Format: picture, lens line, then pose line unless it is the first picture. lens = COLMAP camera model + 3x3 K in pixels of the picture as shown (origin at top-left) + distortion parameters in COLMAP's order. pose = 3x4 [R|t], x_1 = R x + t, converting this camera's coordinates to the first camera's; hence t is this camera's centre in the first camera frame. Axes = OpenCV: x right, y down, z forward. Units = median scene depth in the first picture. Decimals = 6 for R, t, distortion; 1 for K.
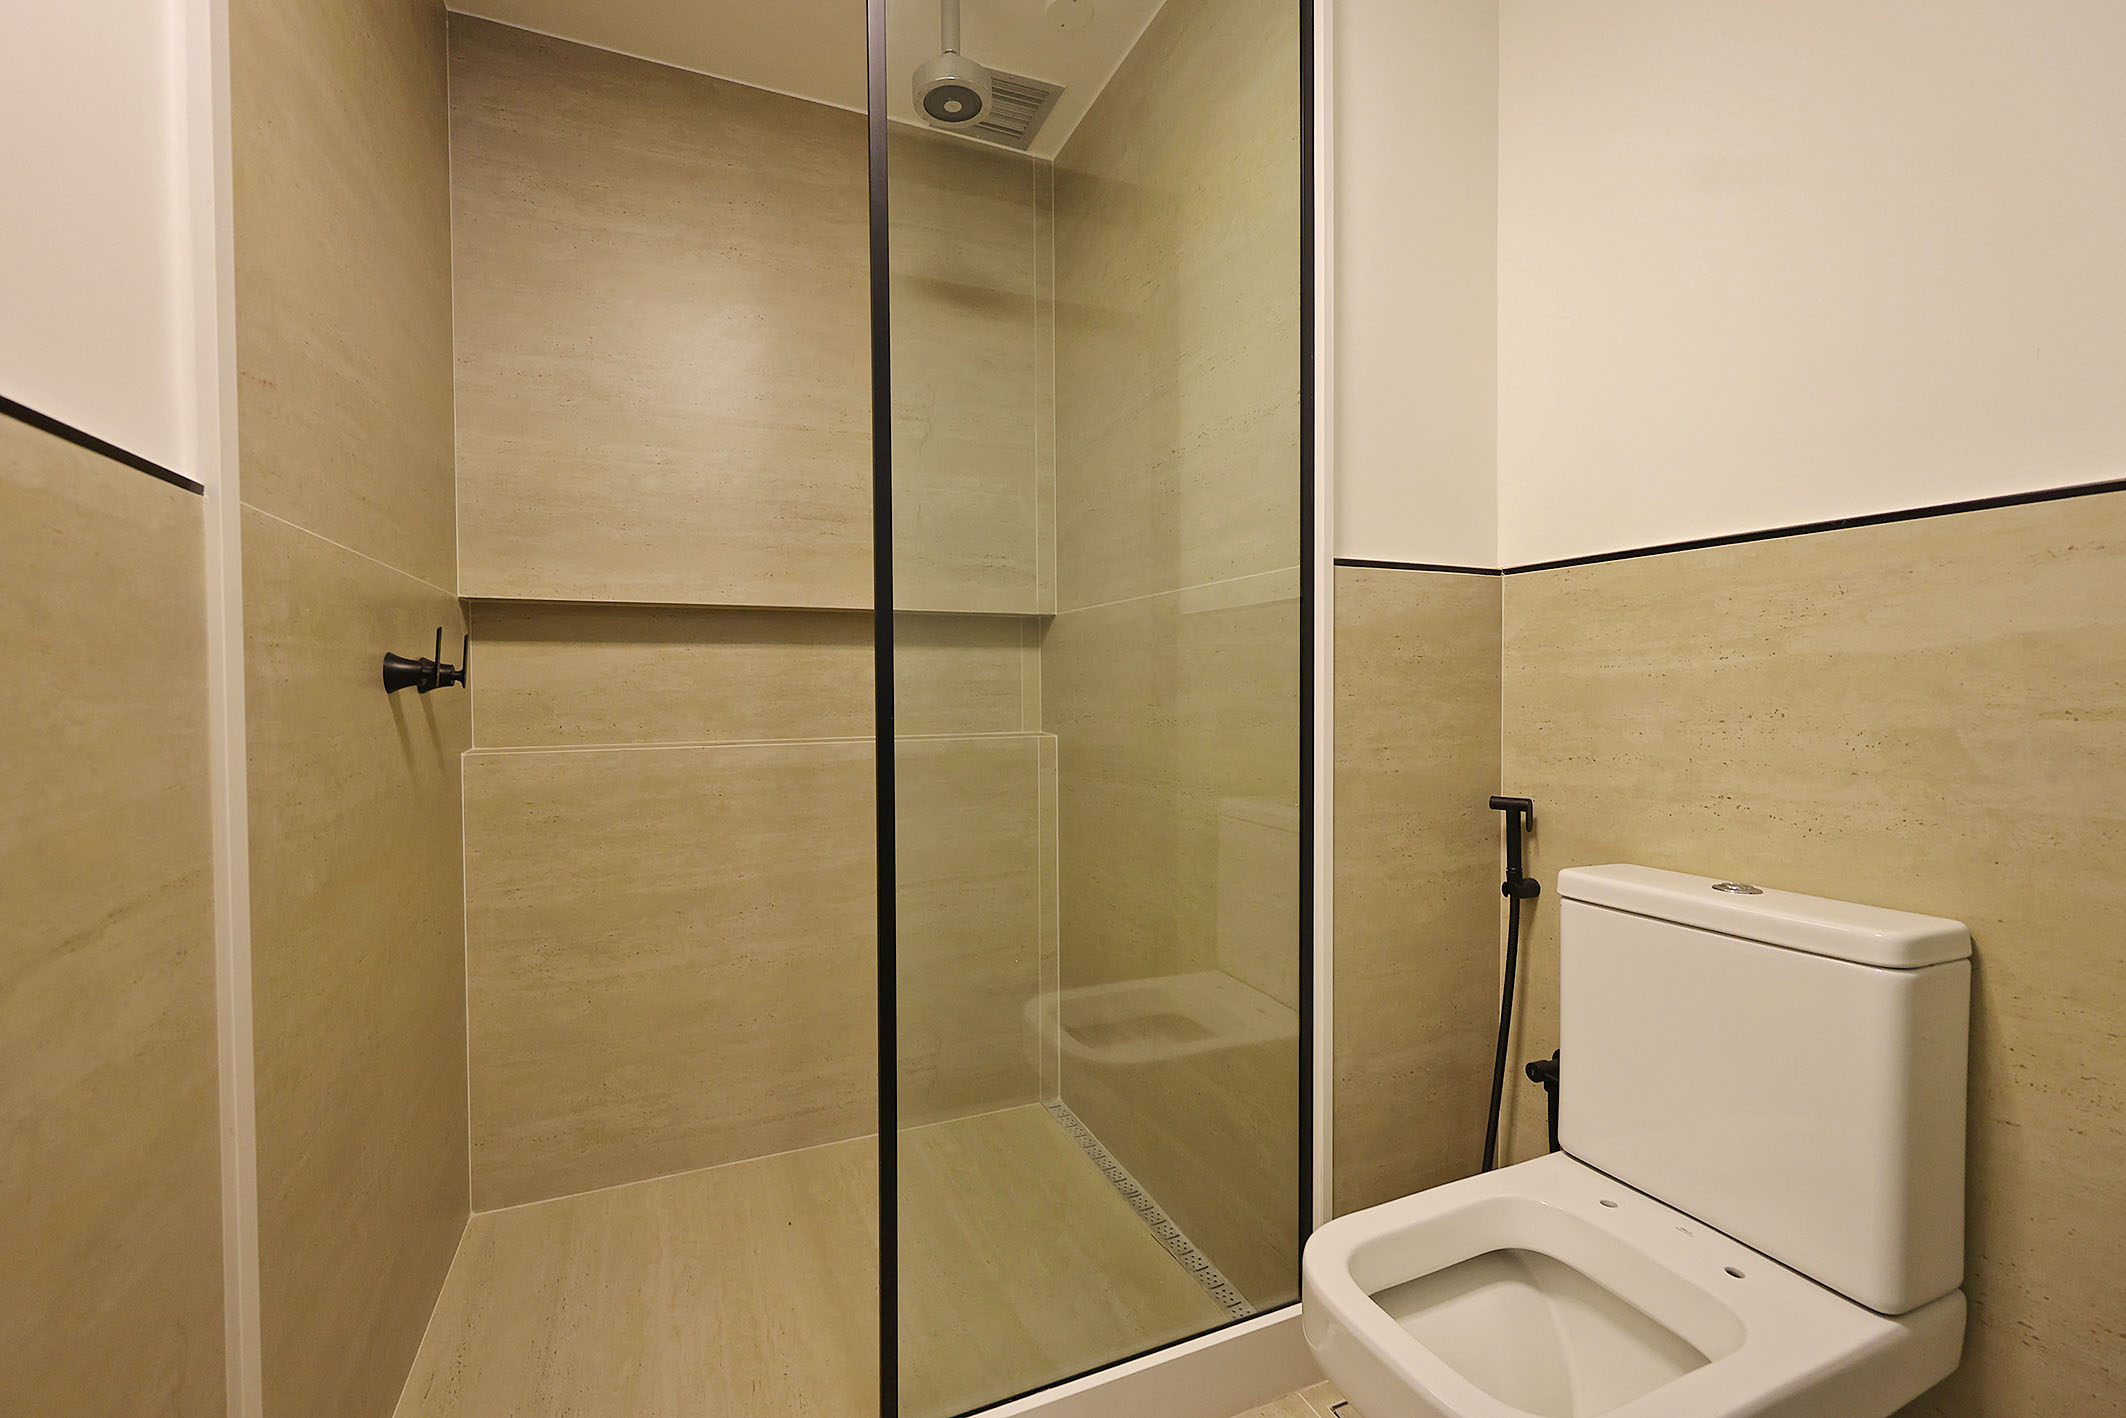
lens RADIAL K [[896.2, 0, 1058.6], [0, 896.2, 704.8], [0, 0, 1]] dist [-0.001774, -0.000207]
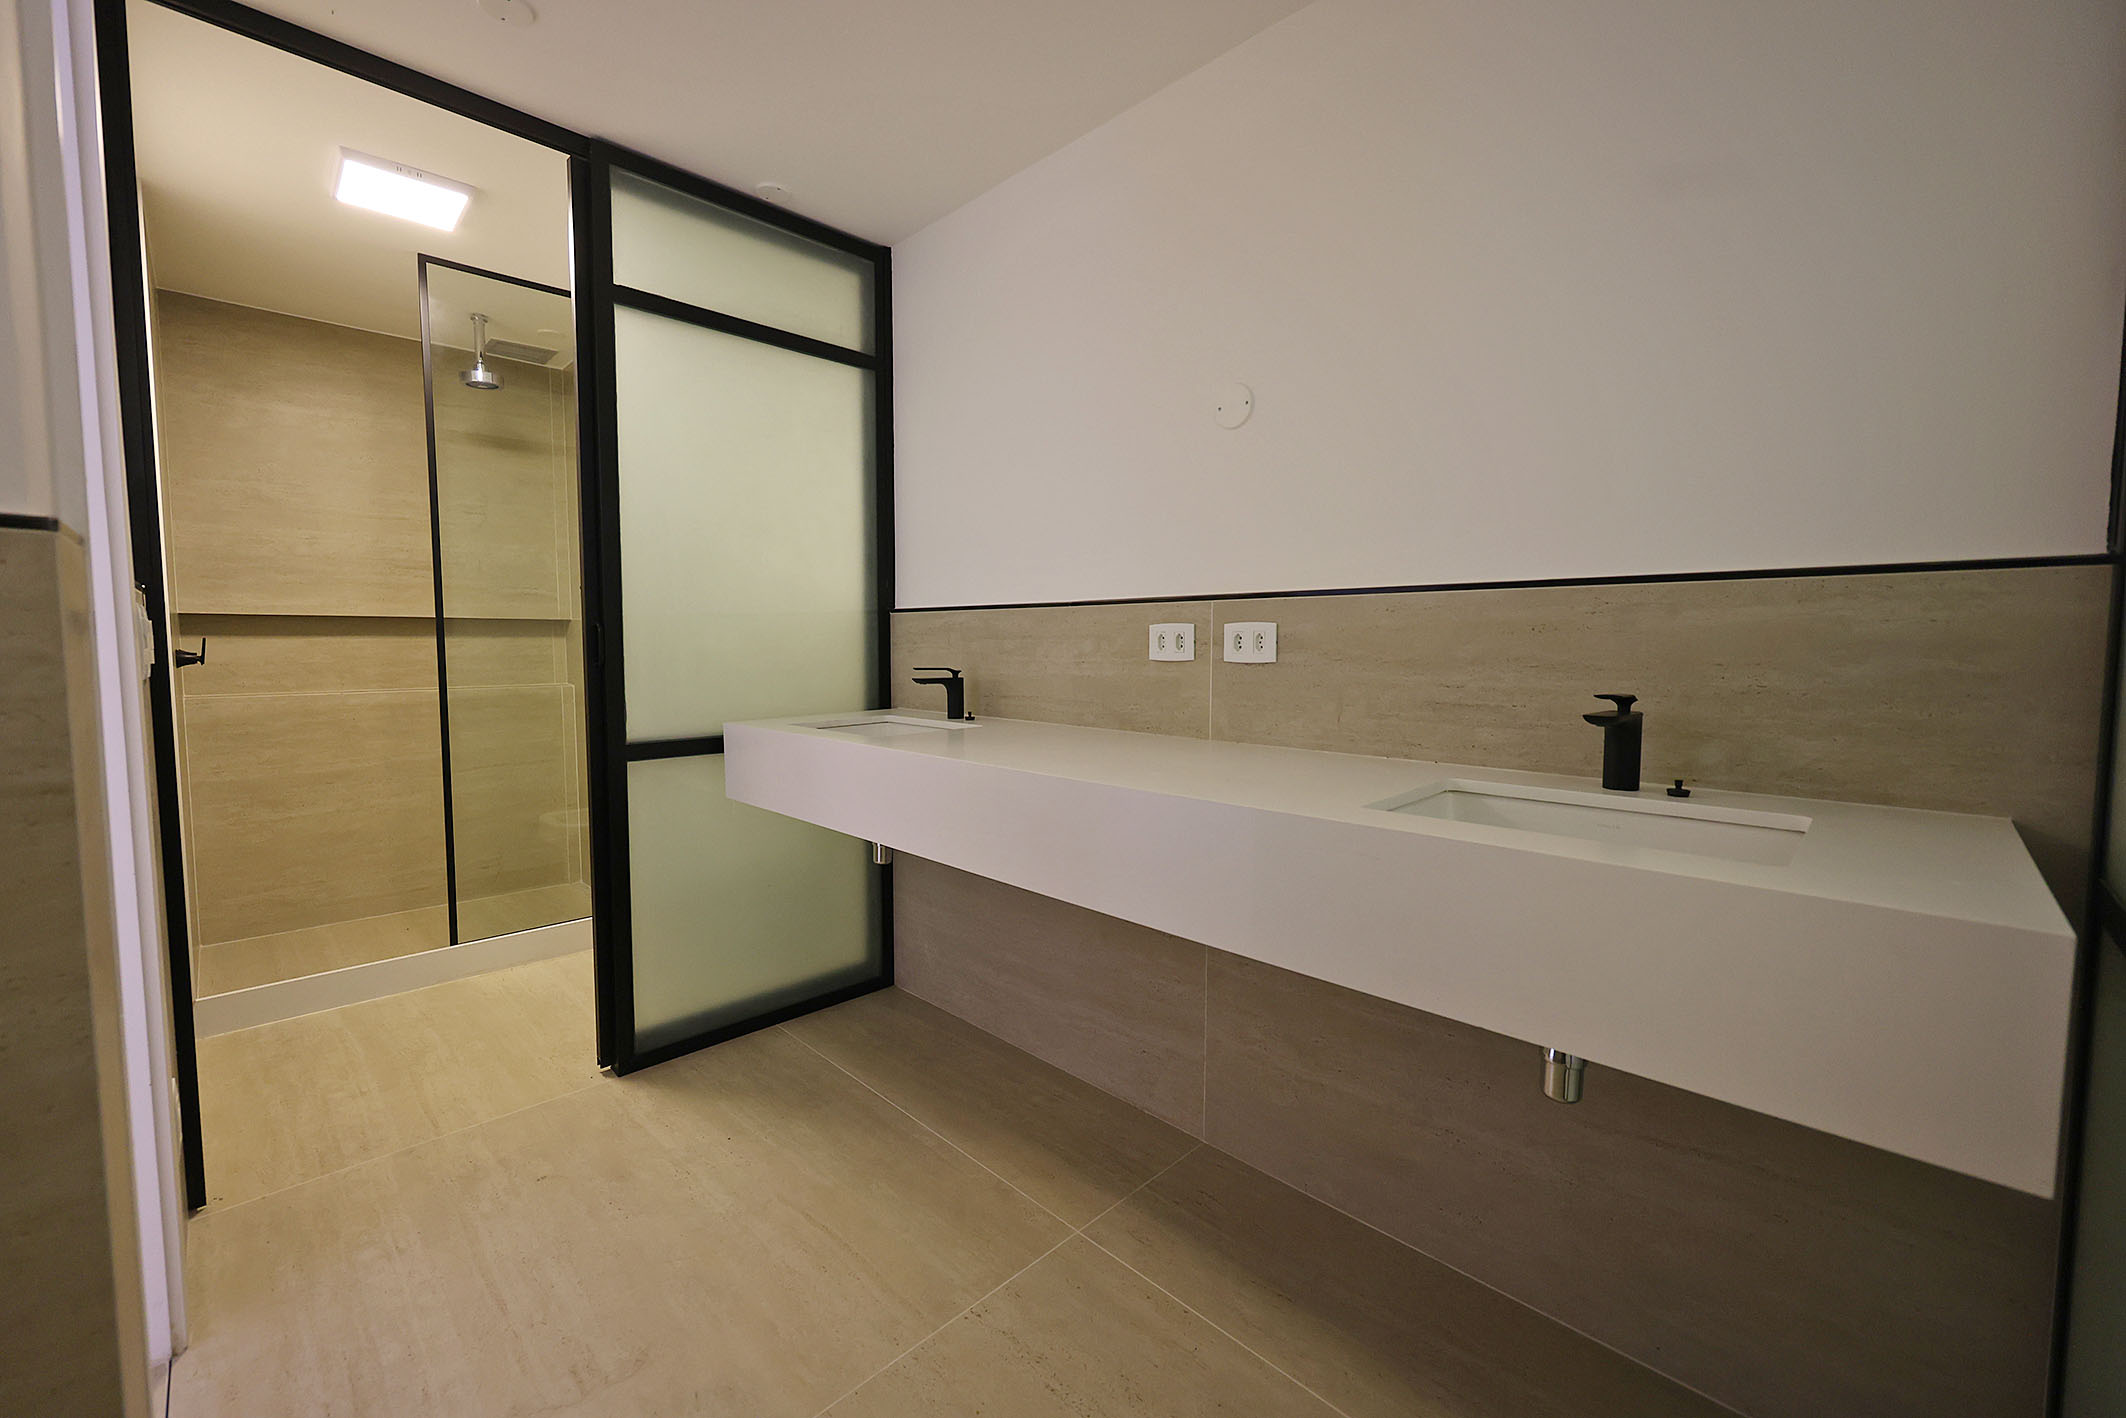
lens RADIAL K [[851.9, 0, 1057.1], [0, 851.9, 695.4], [0, 0, 1]] dist [0.000963, -0.000260]
pose [[0.930171, -0.016847, 0.366739, 0.326511], [0.000903, 0.999049, 0.043603, -0.023625], [-0.367125, -0.040227, 0.929301, -1.163422]]
